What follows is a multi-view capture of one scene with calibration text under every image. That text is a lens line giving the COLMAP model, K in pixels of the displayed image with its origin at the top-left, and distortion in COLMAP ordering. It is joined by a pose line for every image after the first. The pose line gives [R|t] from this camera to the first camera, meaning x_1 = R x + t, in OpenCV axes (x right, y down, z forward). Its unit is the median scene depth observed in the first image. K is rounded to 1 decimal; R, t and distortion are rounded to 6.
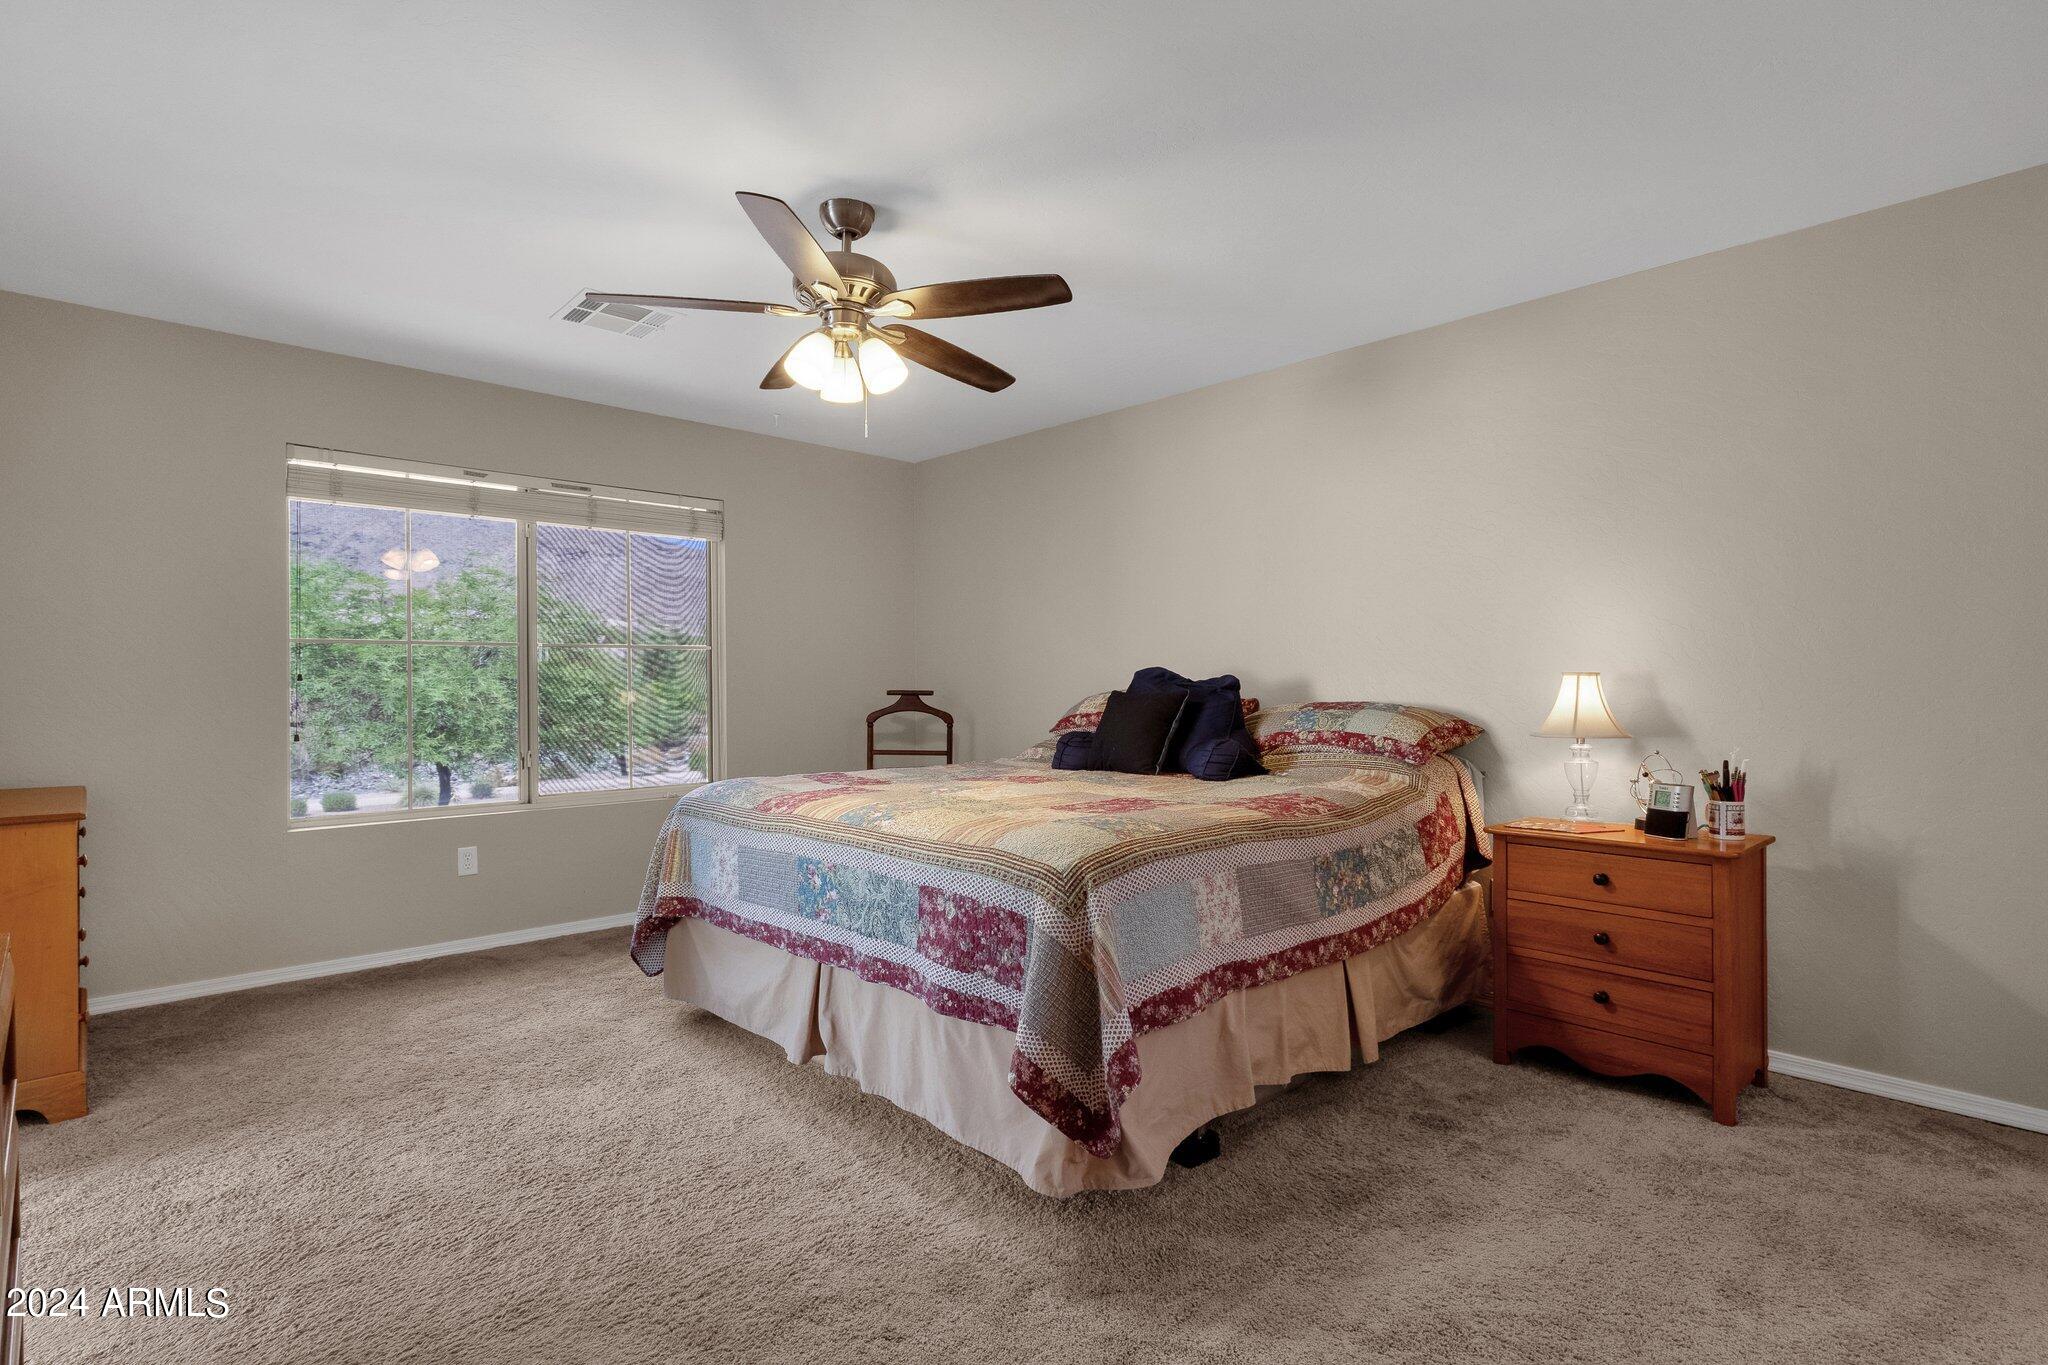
lens RADIAL K [[998.7, 0, 1018.2], [0, 998.7, 688.1], [0, 0, 1]] dist [0.000025, 0.000324]
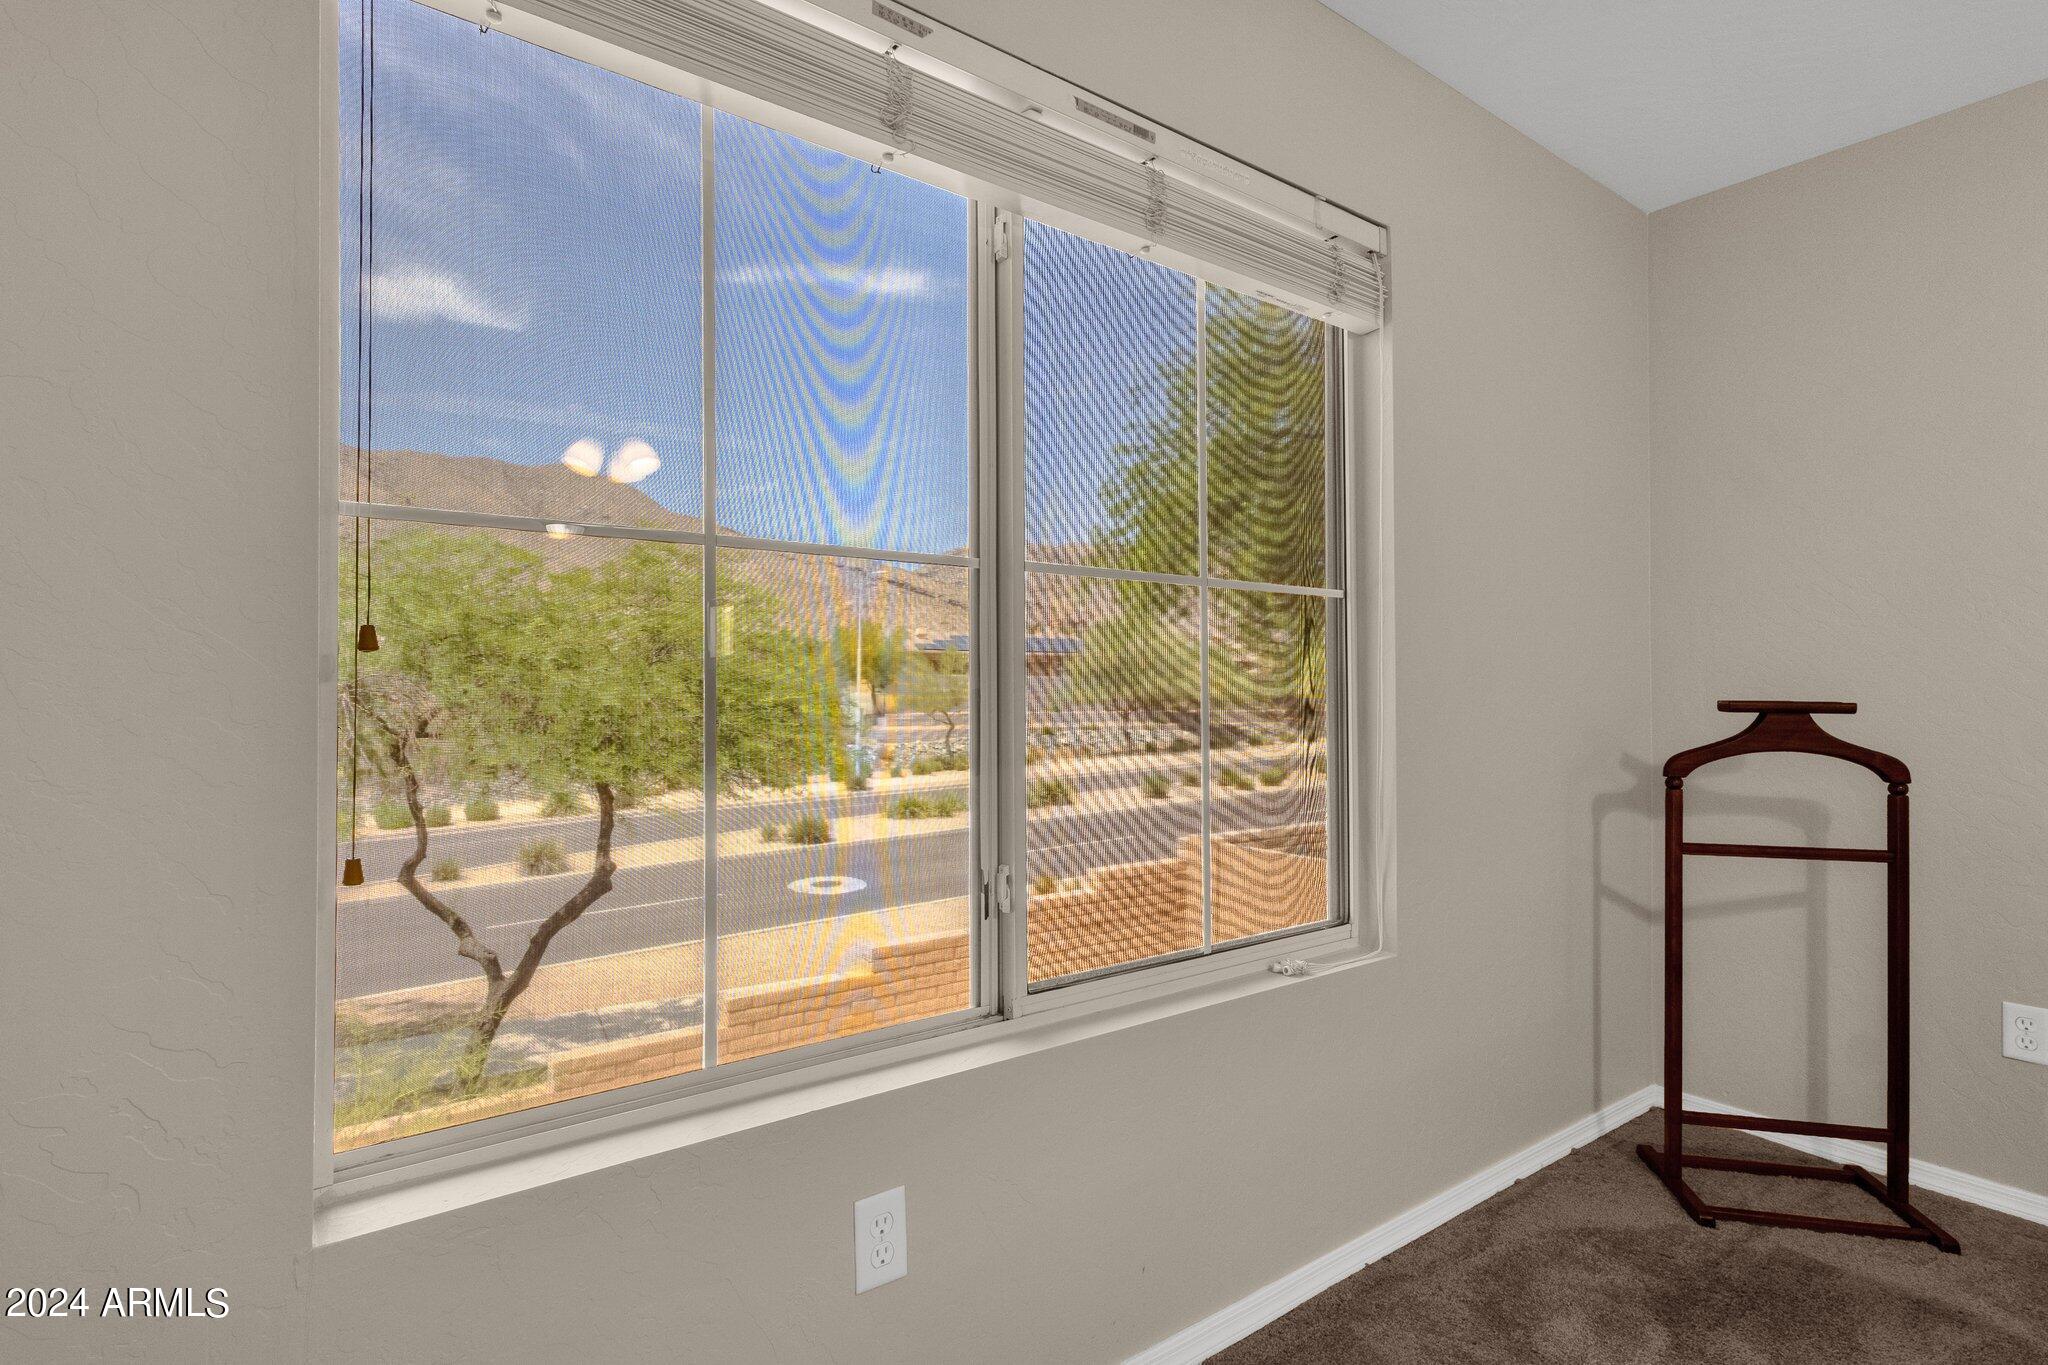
lens RADIAL K [[998.7, 0, 1018.2], [0, 998.7, 688.1], [0, 0, 1]] dist [0.000025, 0.000324]
pose [[0.994483, 0.006932, -0.104668, -0.363072], [-0.007754, 0.999942, -0.007452, 0.002365], [0.104611, 0.008223, 0.994479, 0.527296]]
